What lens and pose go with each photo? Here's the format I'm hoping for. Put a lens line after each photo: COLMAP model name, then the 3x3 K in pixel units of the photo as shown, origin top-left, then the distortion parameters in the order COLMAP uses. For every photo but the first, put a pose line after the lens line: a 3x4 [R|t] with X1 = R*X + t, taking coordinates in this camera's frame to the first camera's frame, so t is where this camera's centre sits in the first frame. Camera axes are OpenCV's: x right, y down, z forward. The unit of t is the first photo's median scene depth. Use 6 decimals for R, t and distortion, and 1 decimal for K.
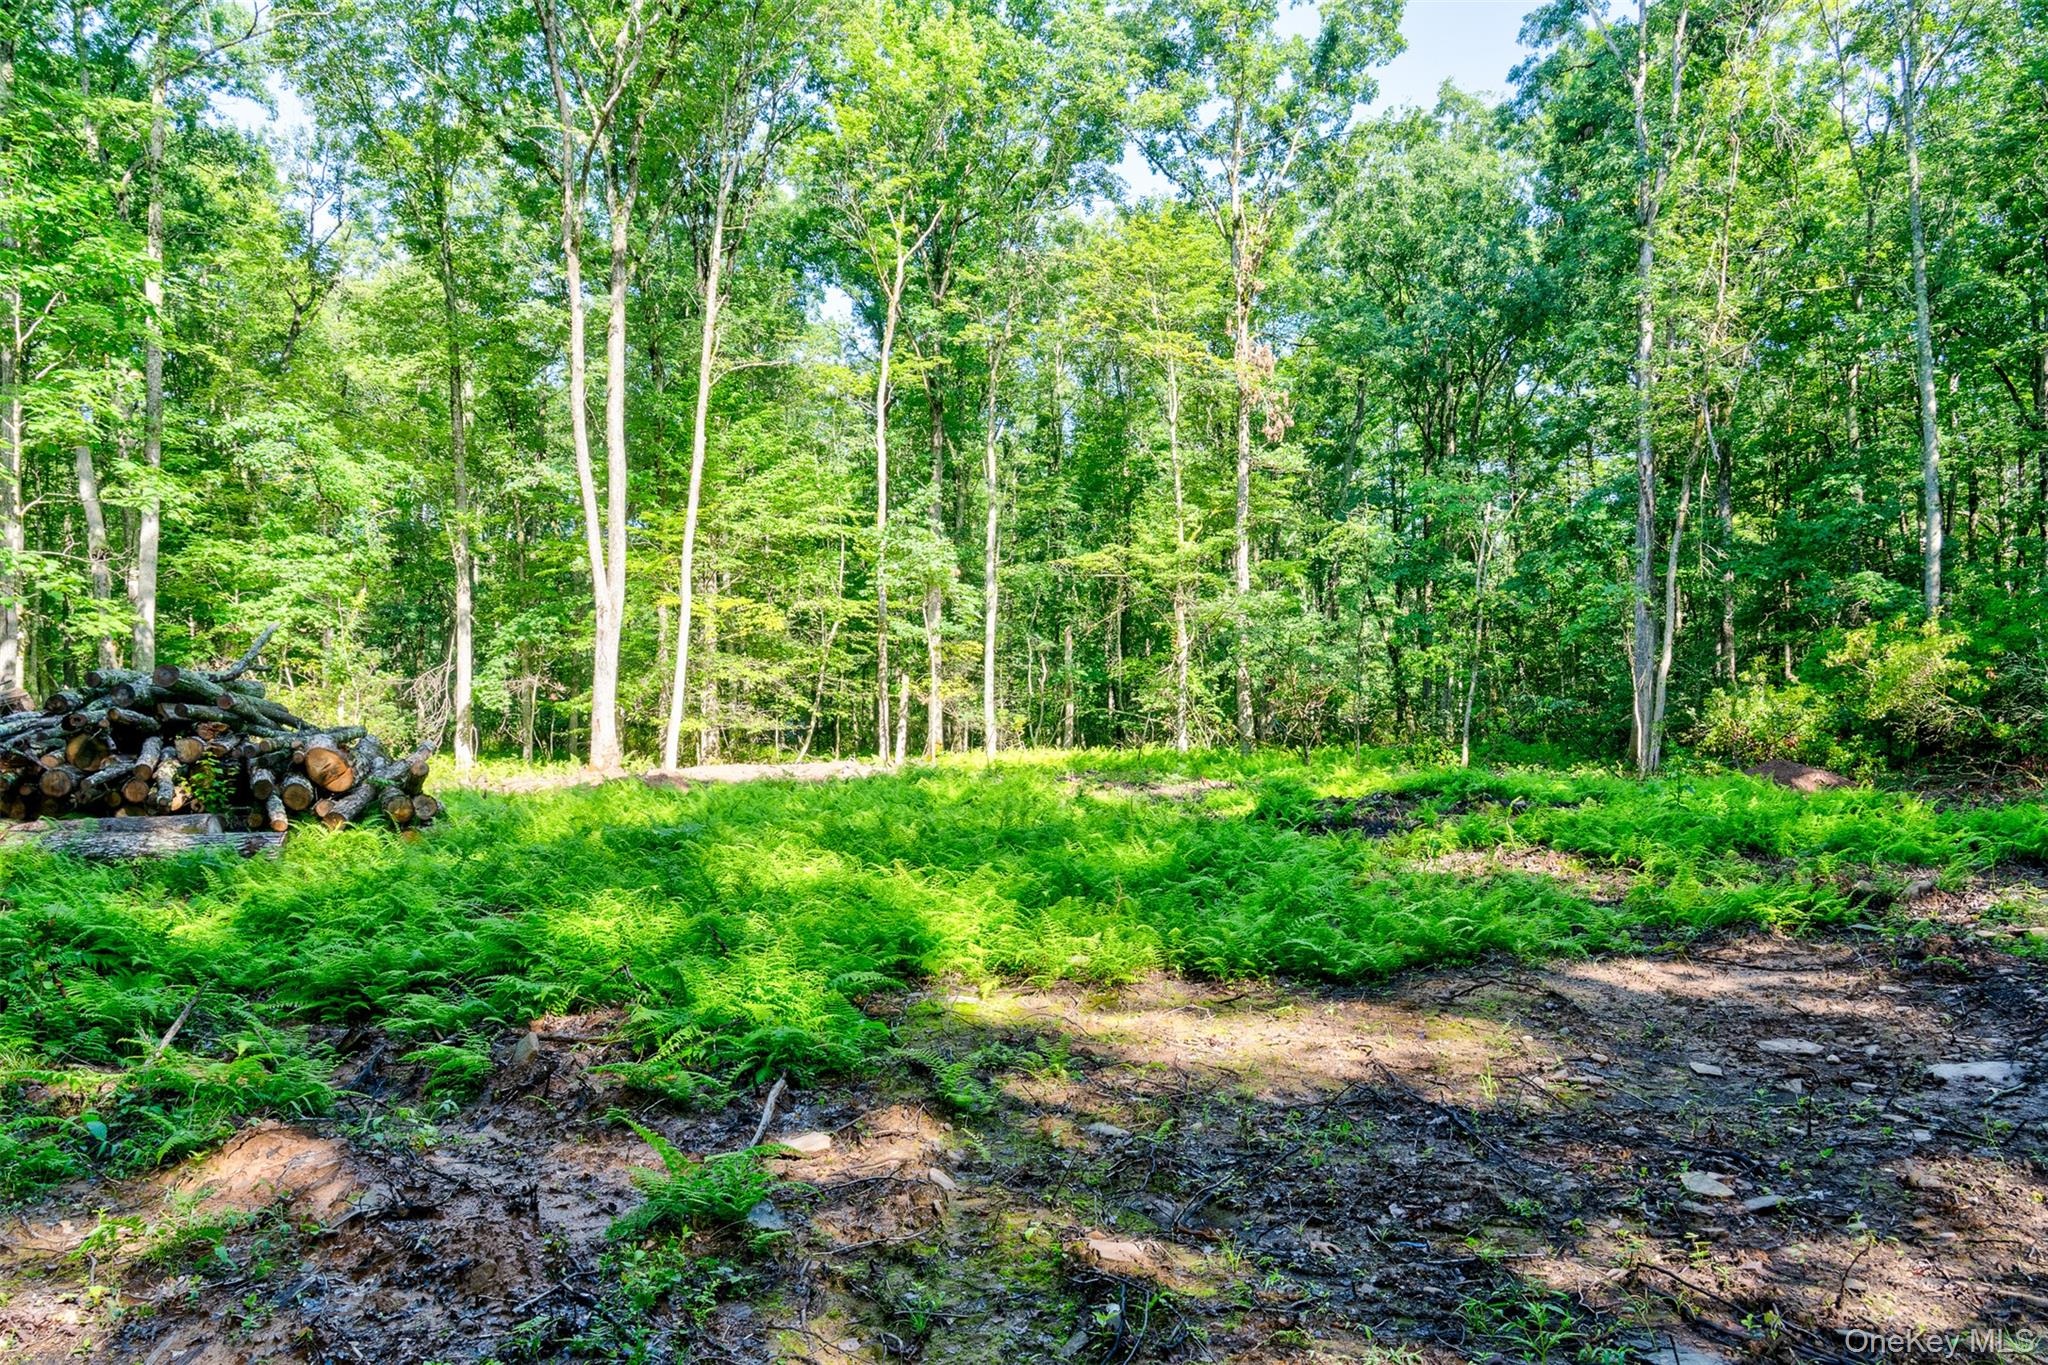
lens RADIAL K [[1384.8, 0, 1032.5], [0, 1384.8, 689.2], [0, 0, 1]] dist [-0.028308, 0.012318]
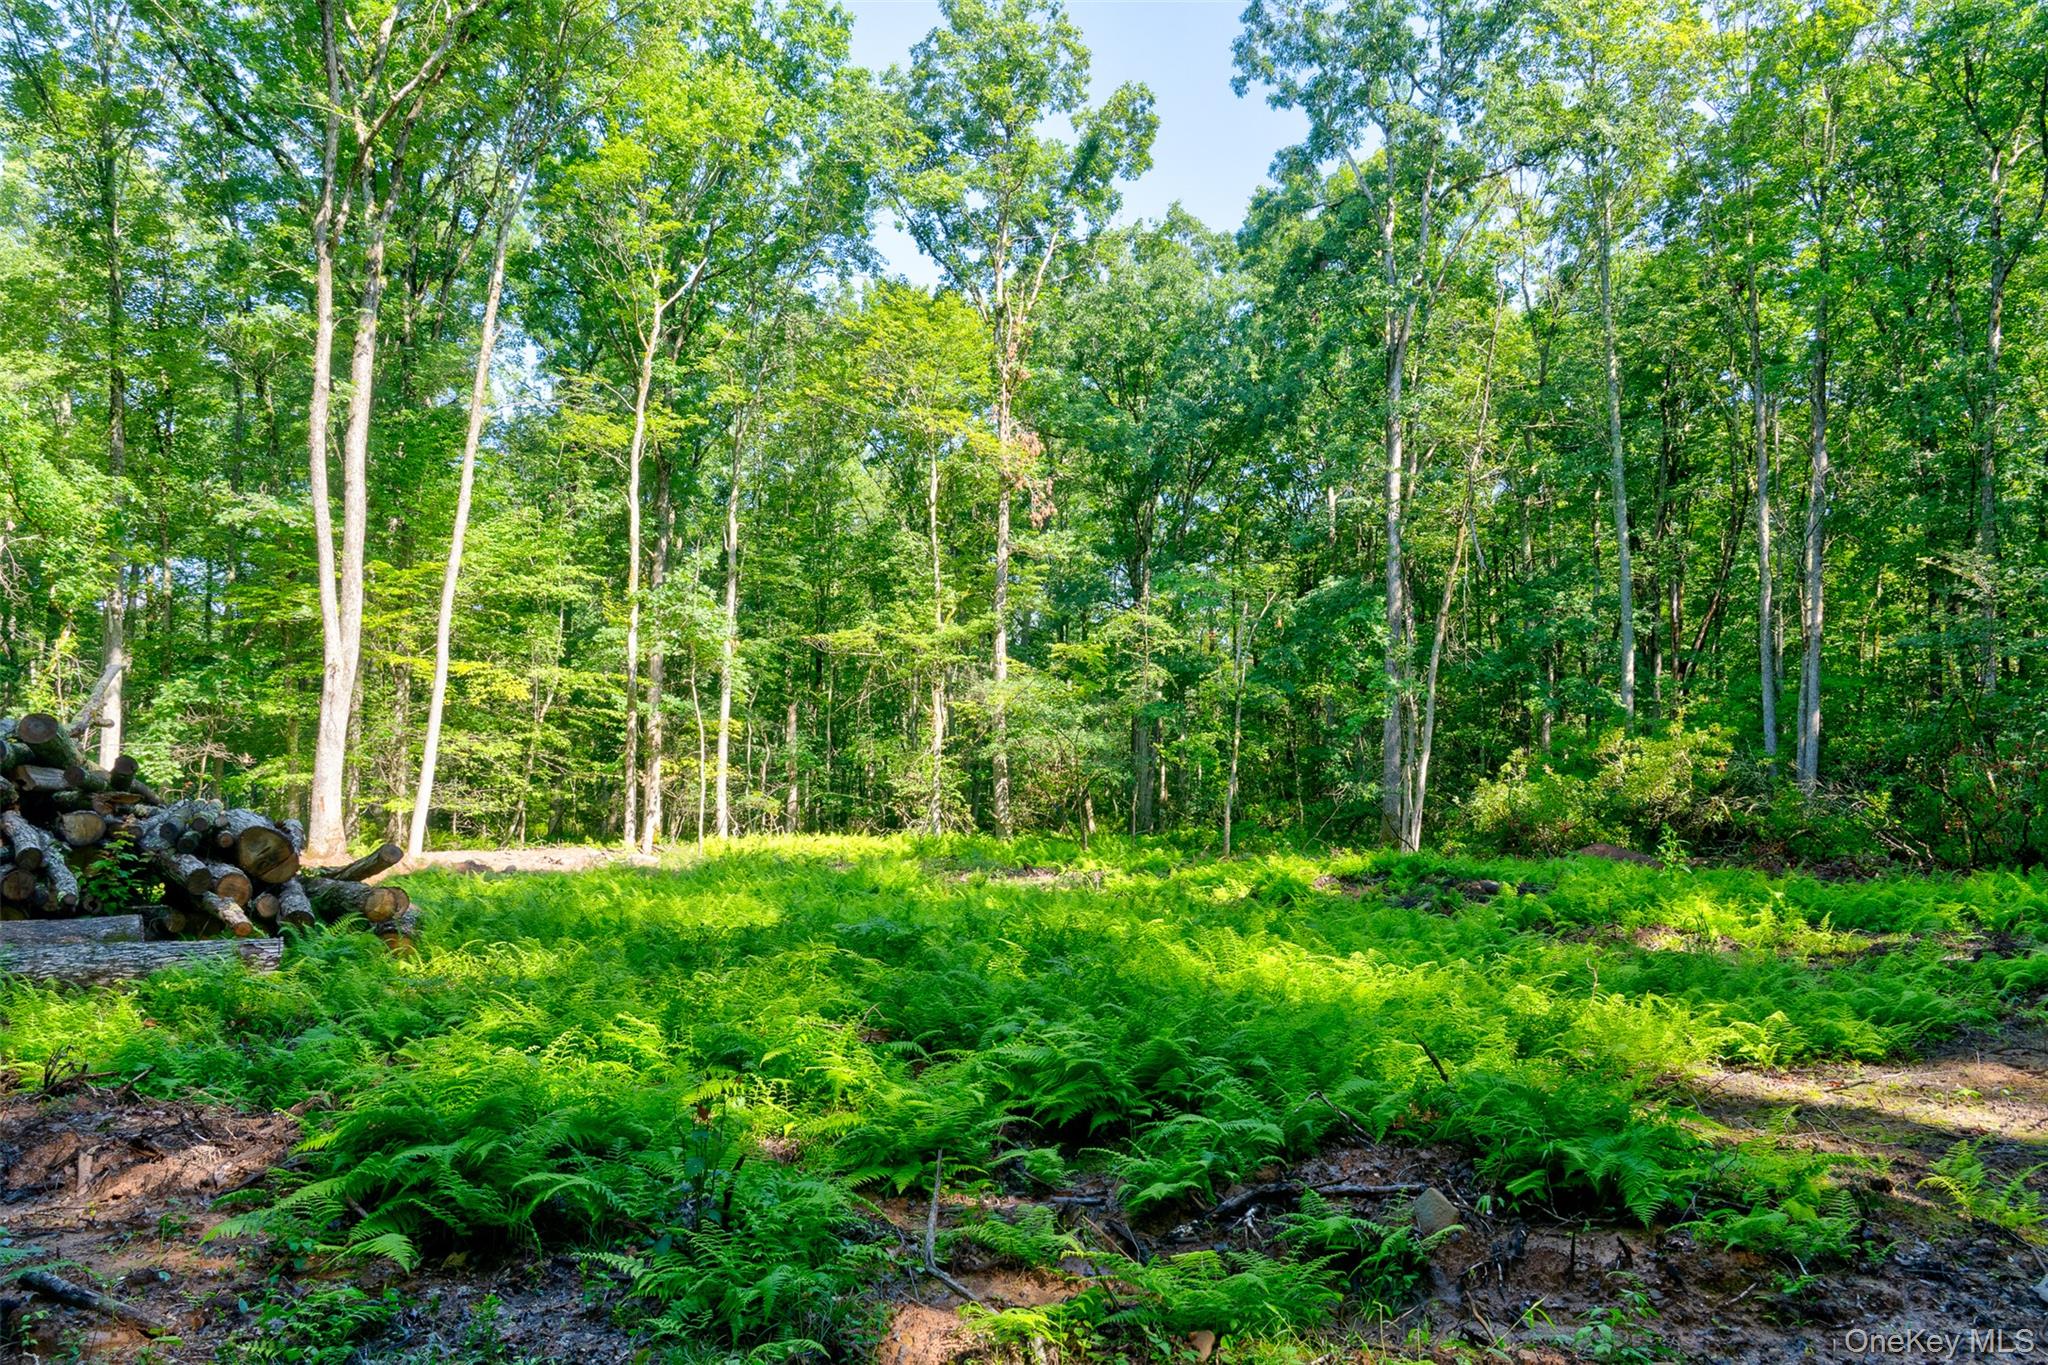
lens RADIAL K [[1384.8, 0, 1029.2], [0, 1384.8, 687.9], [0, 0, 1]] dist [-0.028308, 0.012318]
pose [[0.952201, 0.033204, 0.303663, -0.131375], [-0.013650, 0.997707, -0.066290, 0.003811], [-0.305168, 0.058976, 0.950471, 0.049583]]
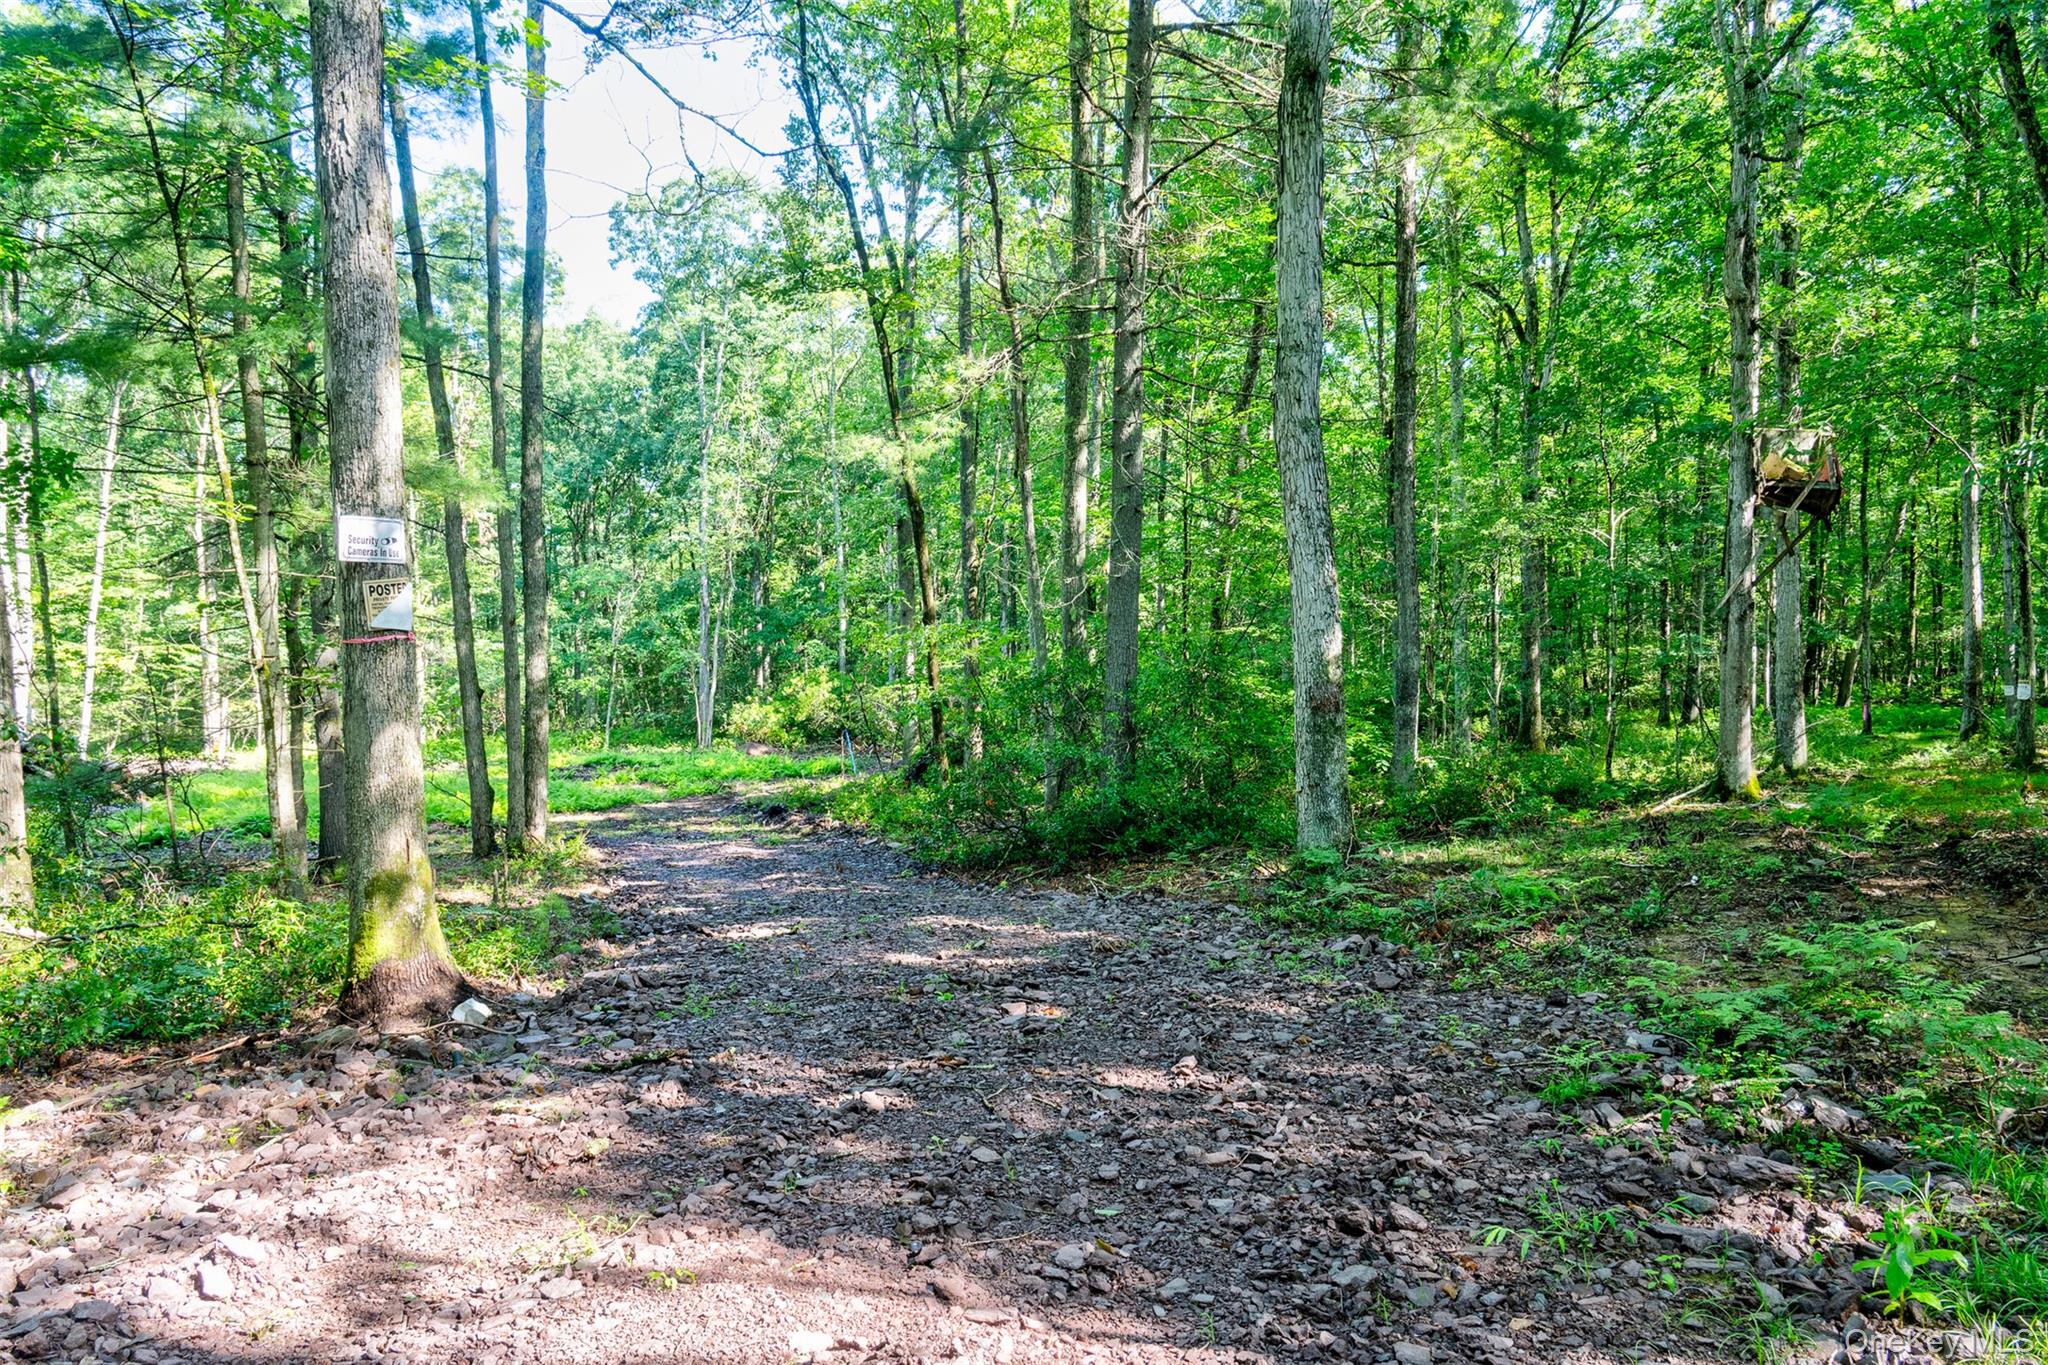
lens RADIAL K [[1384.8, 0, 1038.8], [0, 1384.8, 691.7], [0, 0, 1]] dist [-0.028308, 0.012318]
pose [[0.813591, -0.016799, 0.581195, -0.224463], [0.001422, 0.999637, 0.026903, -0.052468], [-0.581436, -0.021061, 0.813319, -0.644203]]
